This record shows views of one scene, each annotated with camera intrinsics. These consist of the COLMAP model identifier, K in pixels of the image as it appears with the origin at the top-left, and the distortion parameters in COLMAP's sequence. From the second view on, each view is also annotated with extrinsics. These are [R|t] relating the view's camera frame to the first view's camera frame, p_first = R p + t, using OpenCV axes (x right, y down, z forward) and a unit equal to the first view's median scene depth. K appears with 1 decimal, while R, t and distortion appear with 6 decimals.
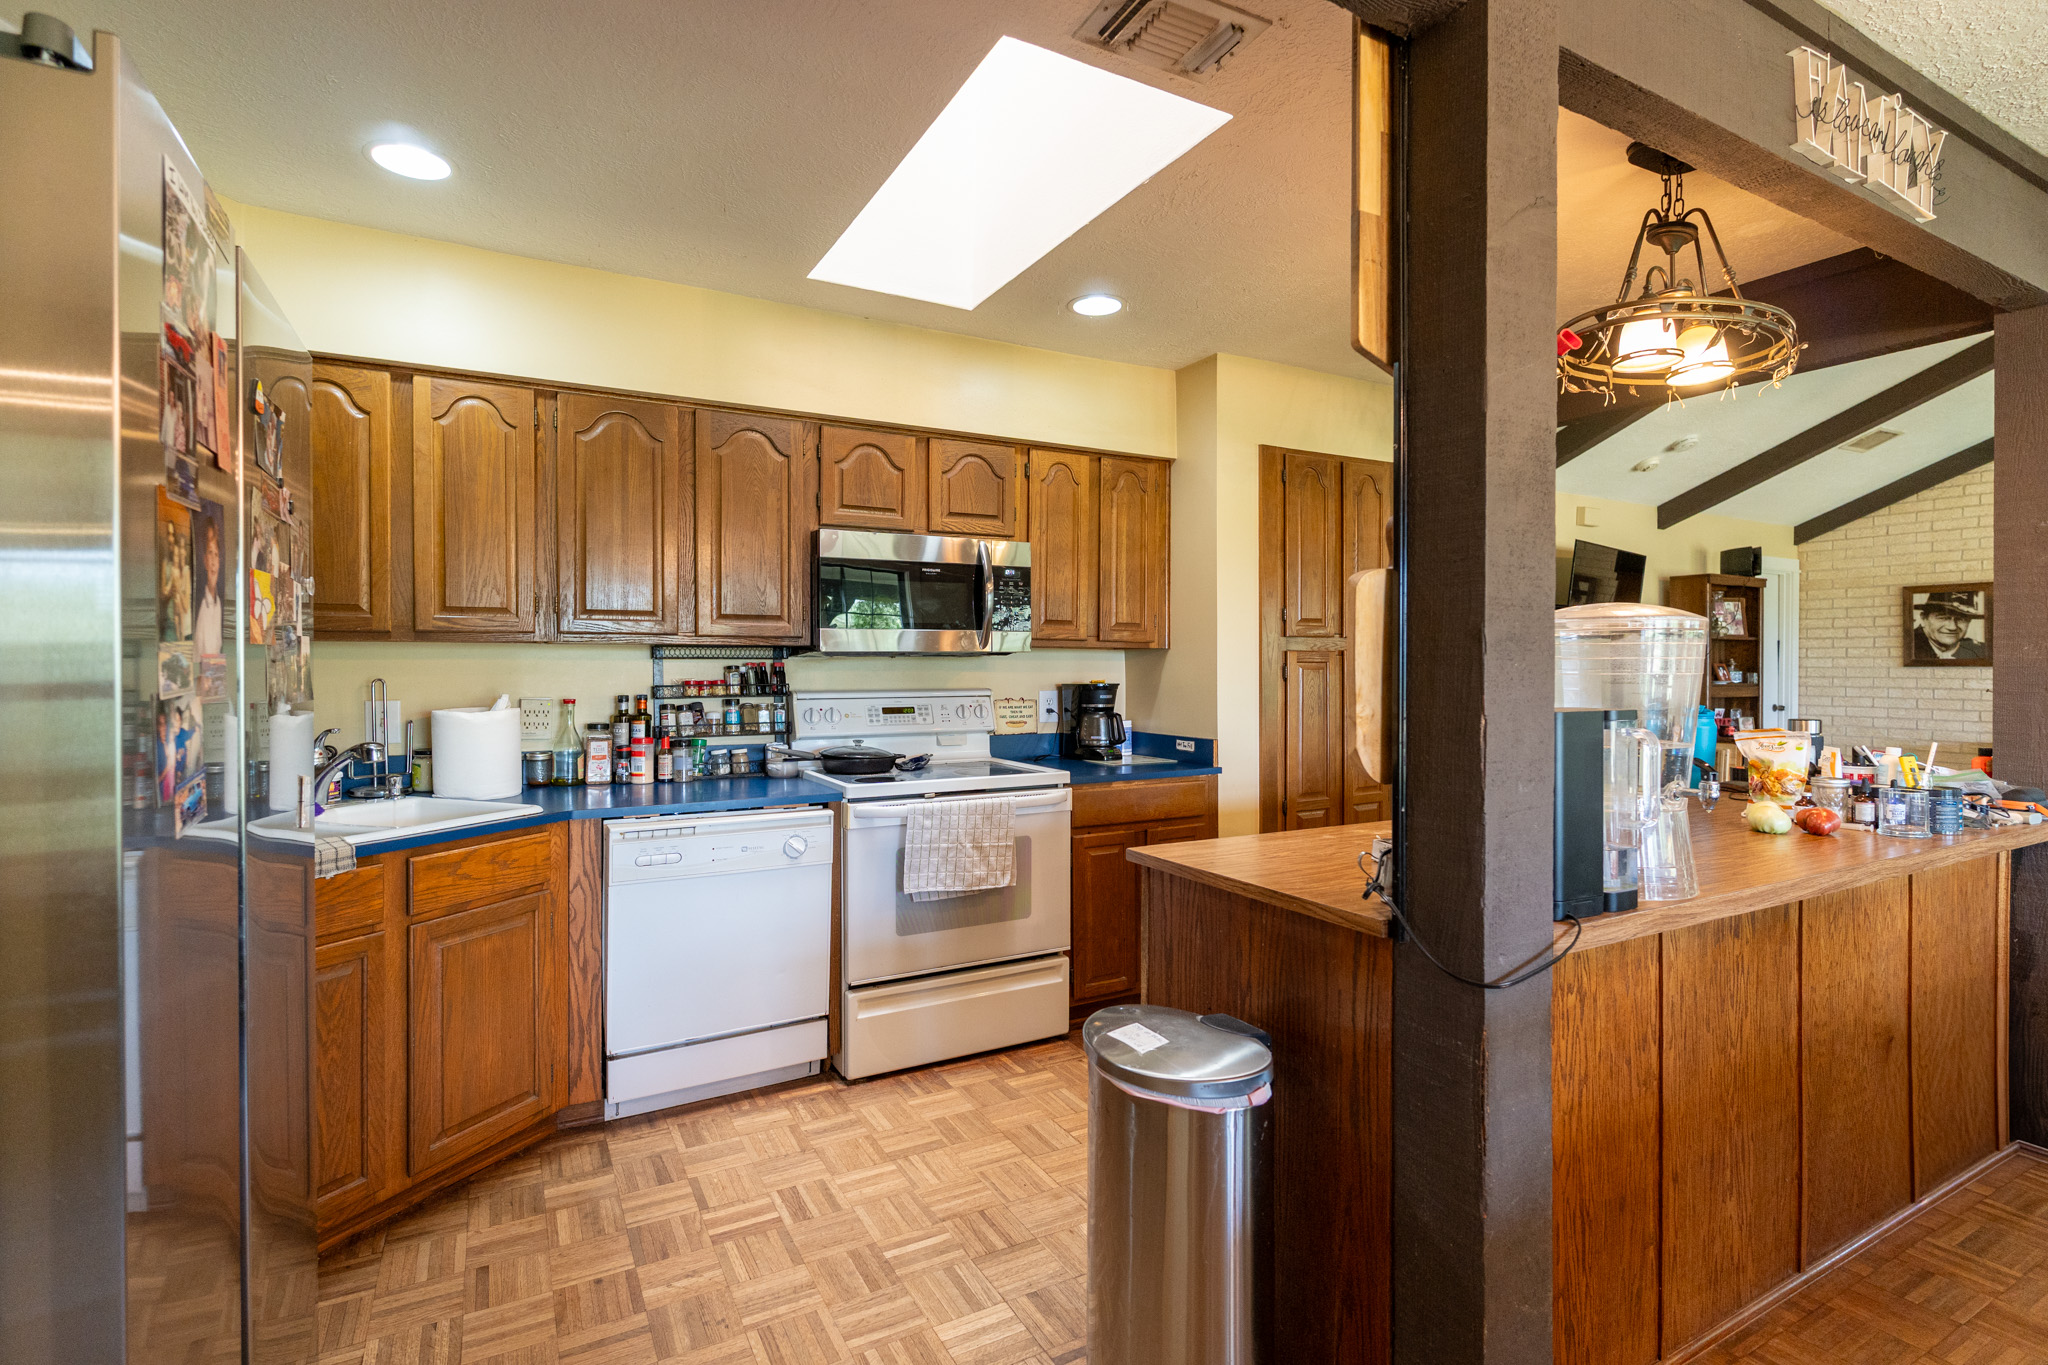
lens RADIAL K [[919.0, 0, 1039.6], [0, 919.0, 675.8], [0, 0, 1]] dist [-0.003480, -0.000864]
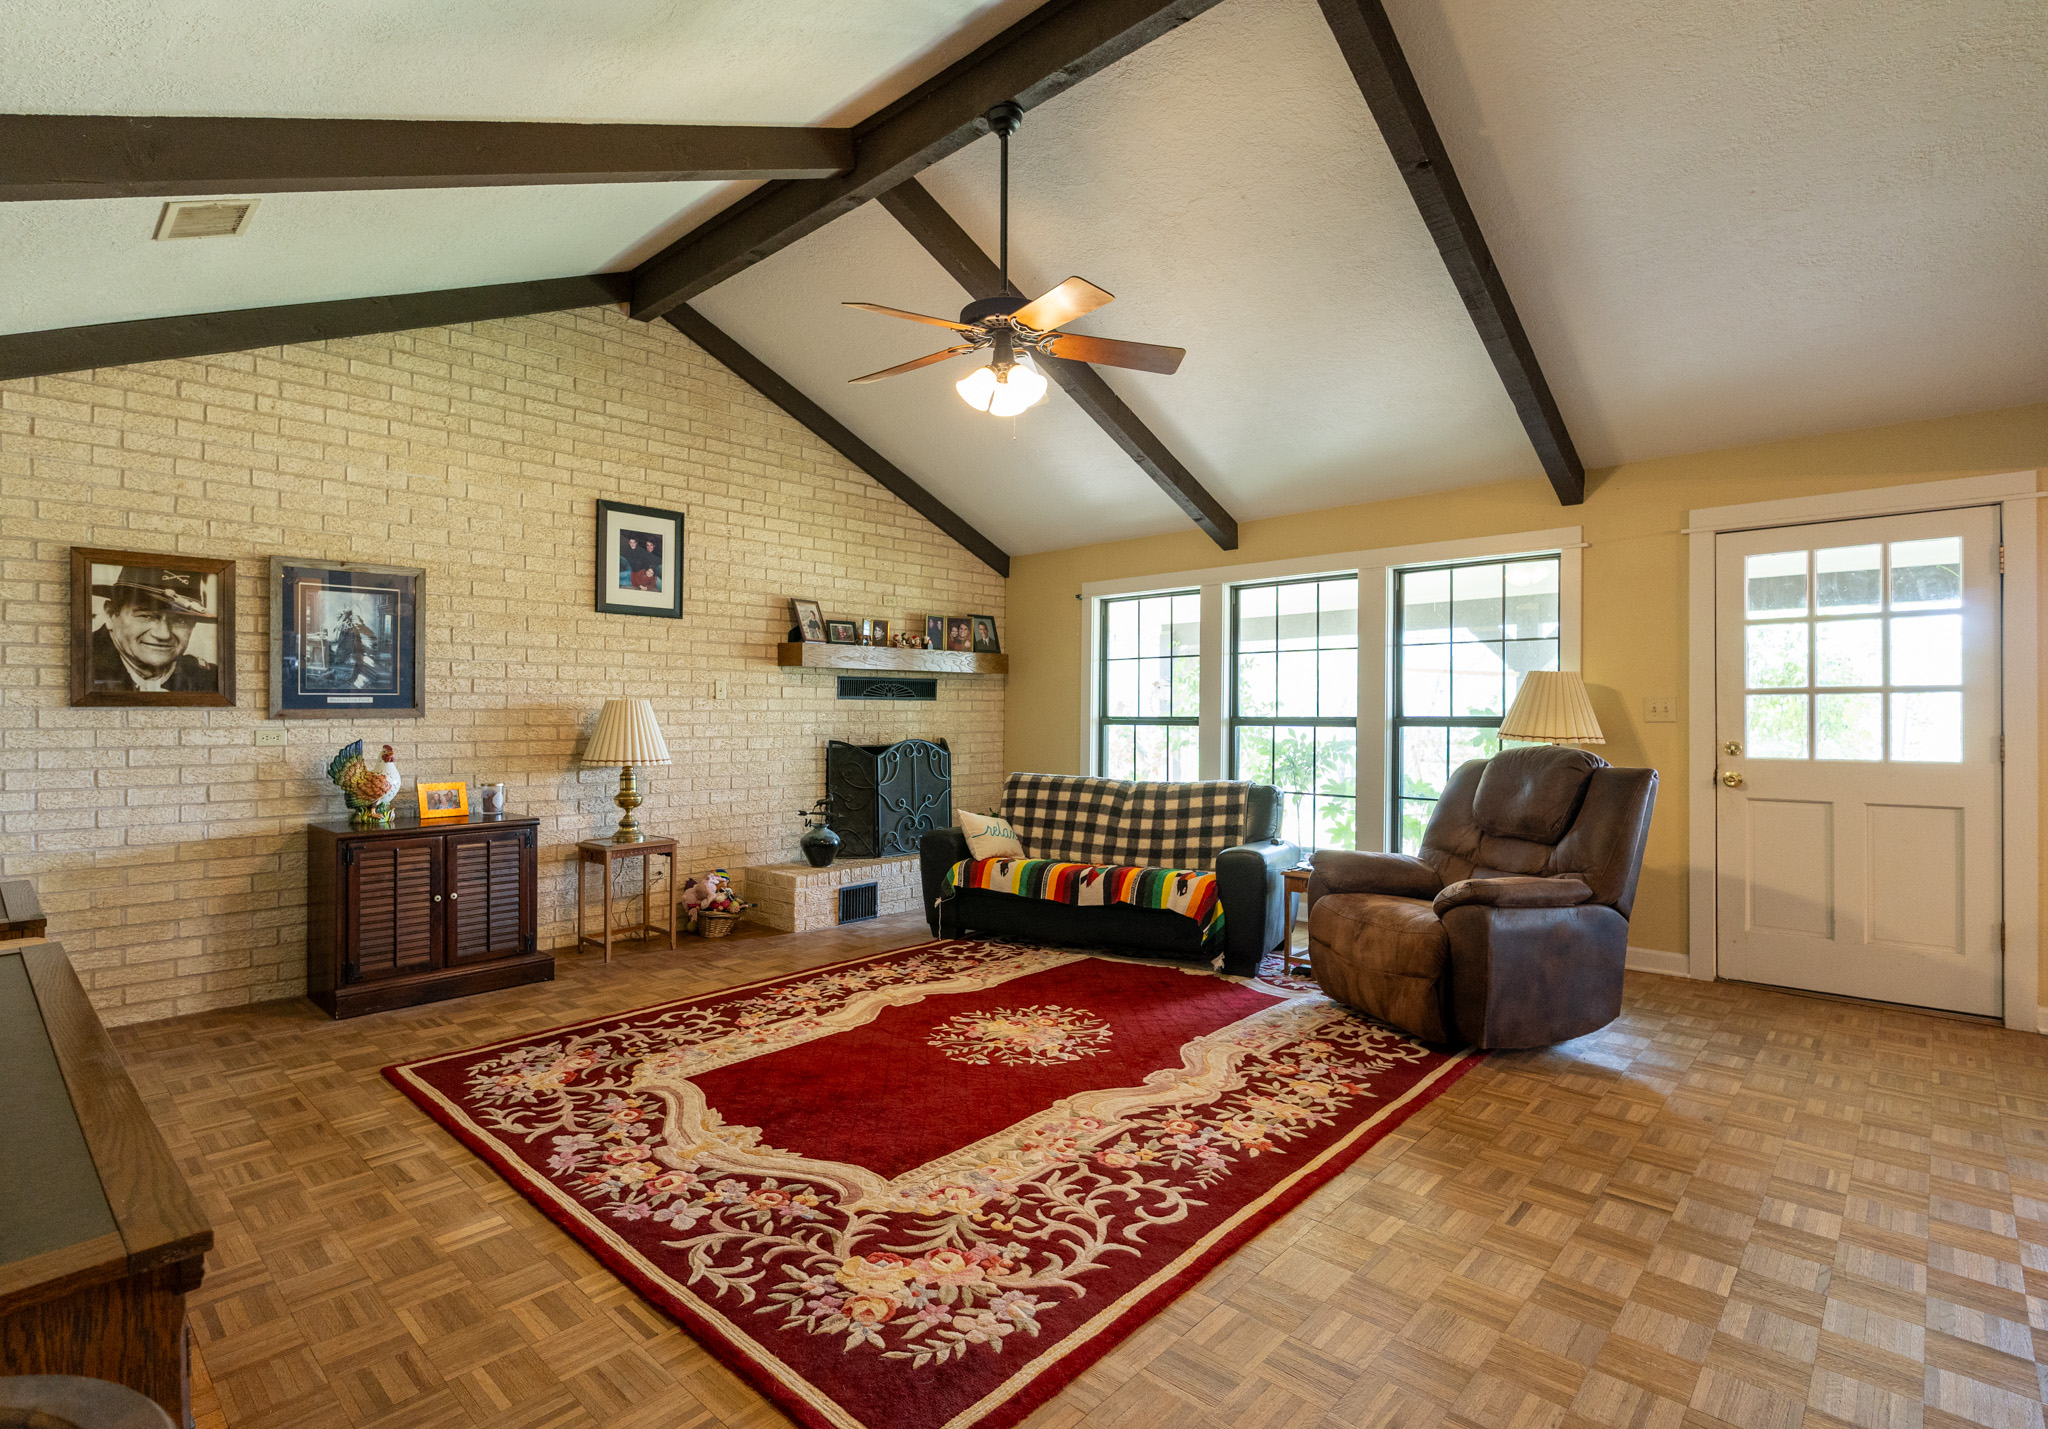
lens RADIAL K [[1006.2, 0, 952.9], [0, 1006.2, 708.2], [0, 0, 1]] dist [-0.003768, 0.000757]
pose [[-0.283394, -0.001894, 0.959002, 1.000623], [0.009639, 0.999942, 0.004823, -0.025273], [-0.958955, 0.010611, -0.283359, 2.469199]]
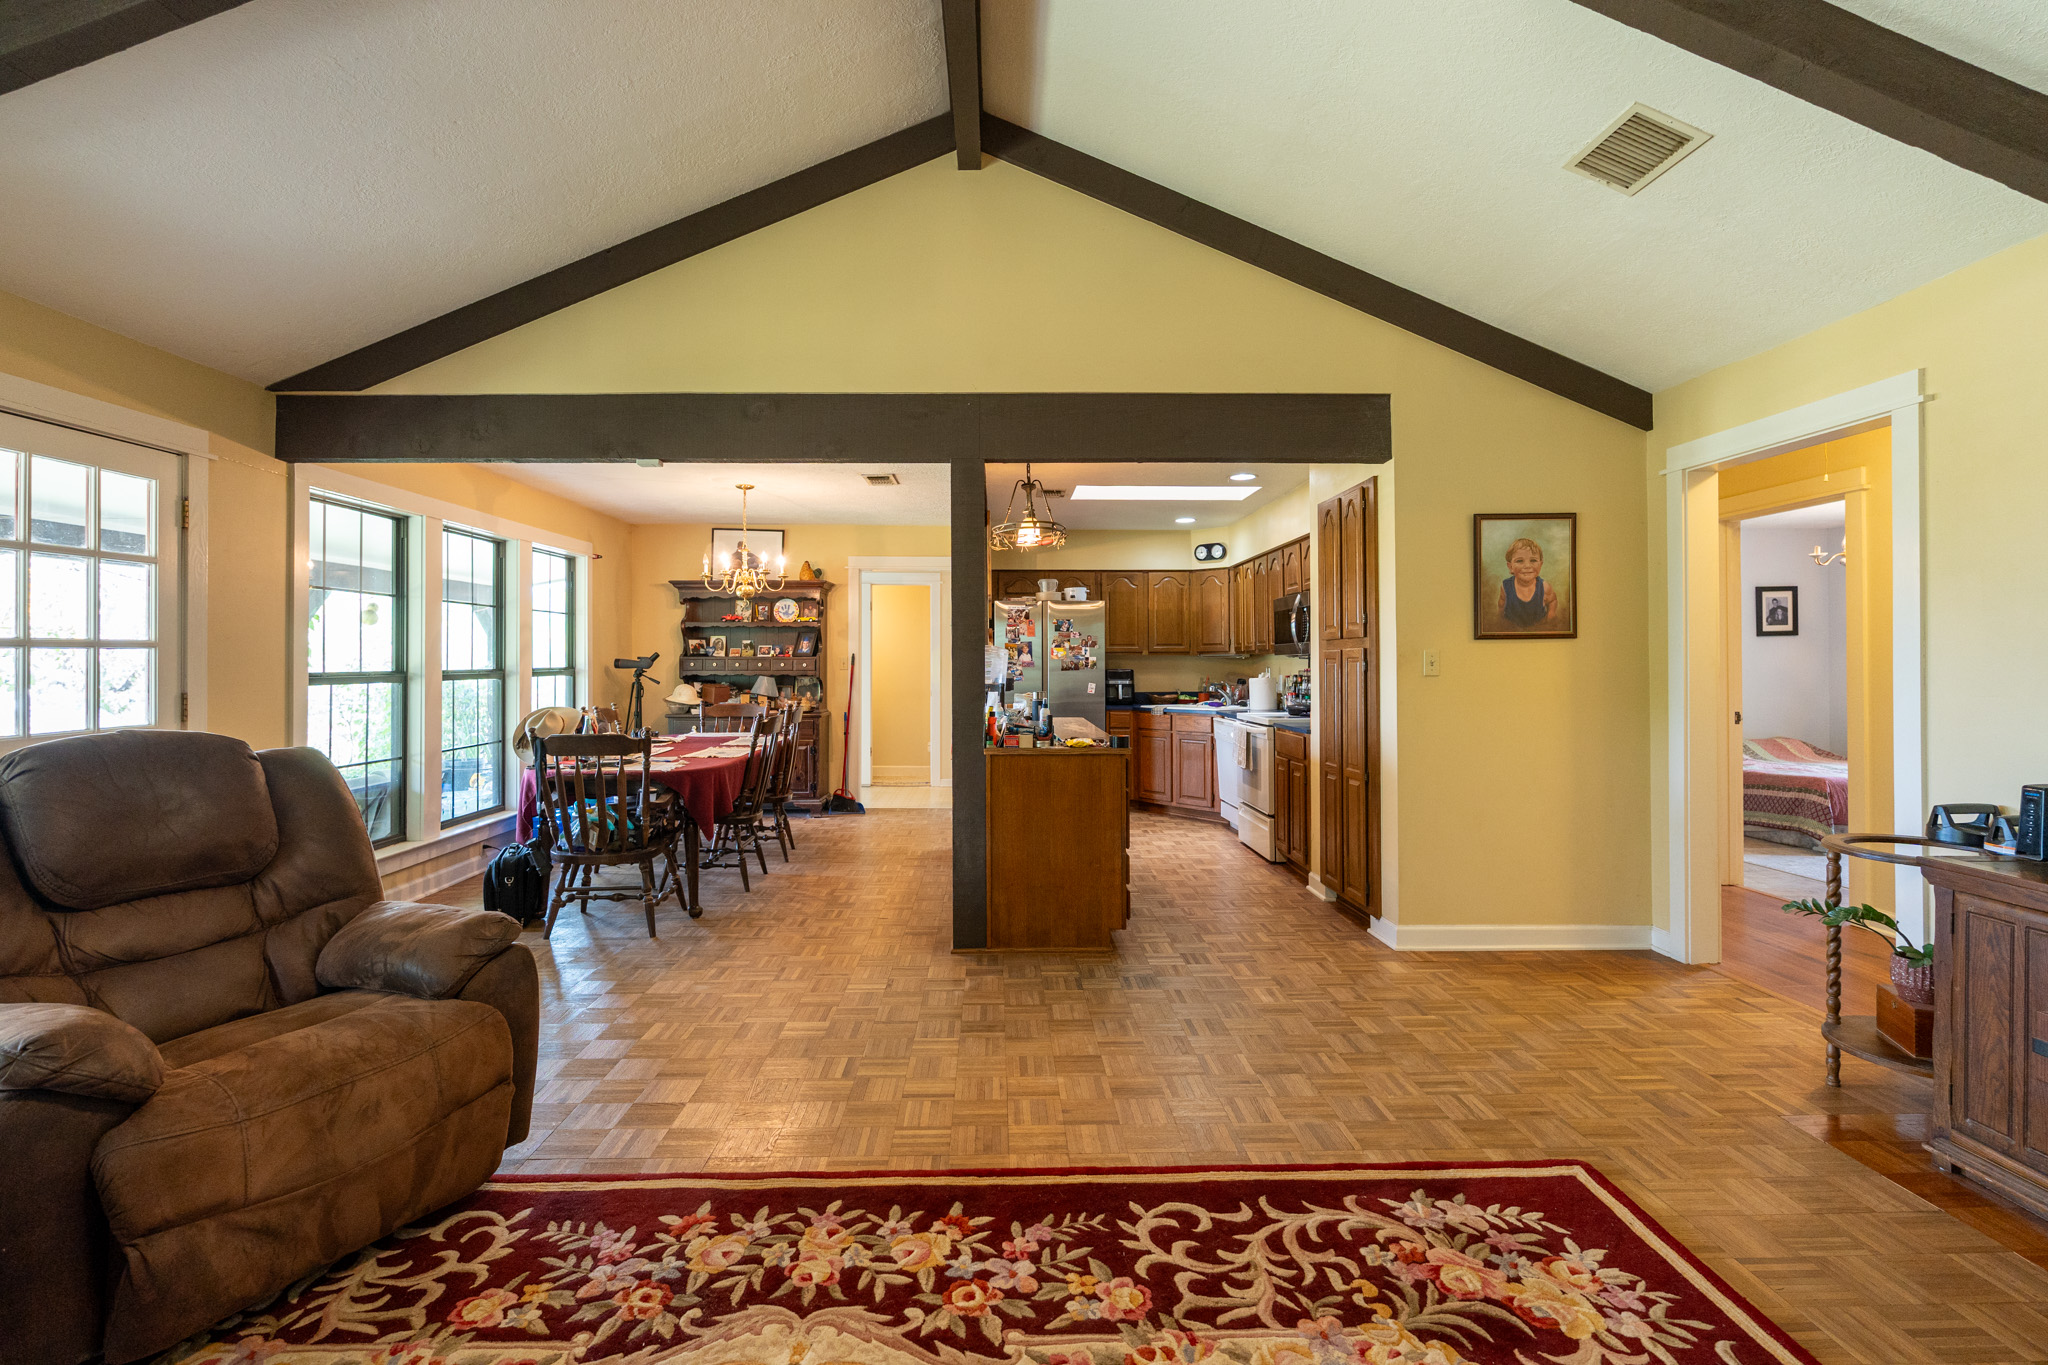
lens RADIAL K [[946.4, 0, 1027.8], [0, 946.4, 648.1], [0, 0, 1]] dist [-0.000731, -0.000590]
pose [[-0.441619, -0.012725, -0.897112, 3.143459], [-0.007490, 0.999917, -0.010497, -0.023914], [0.897171, 0.002083, -0.441678, 2.191263]]
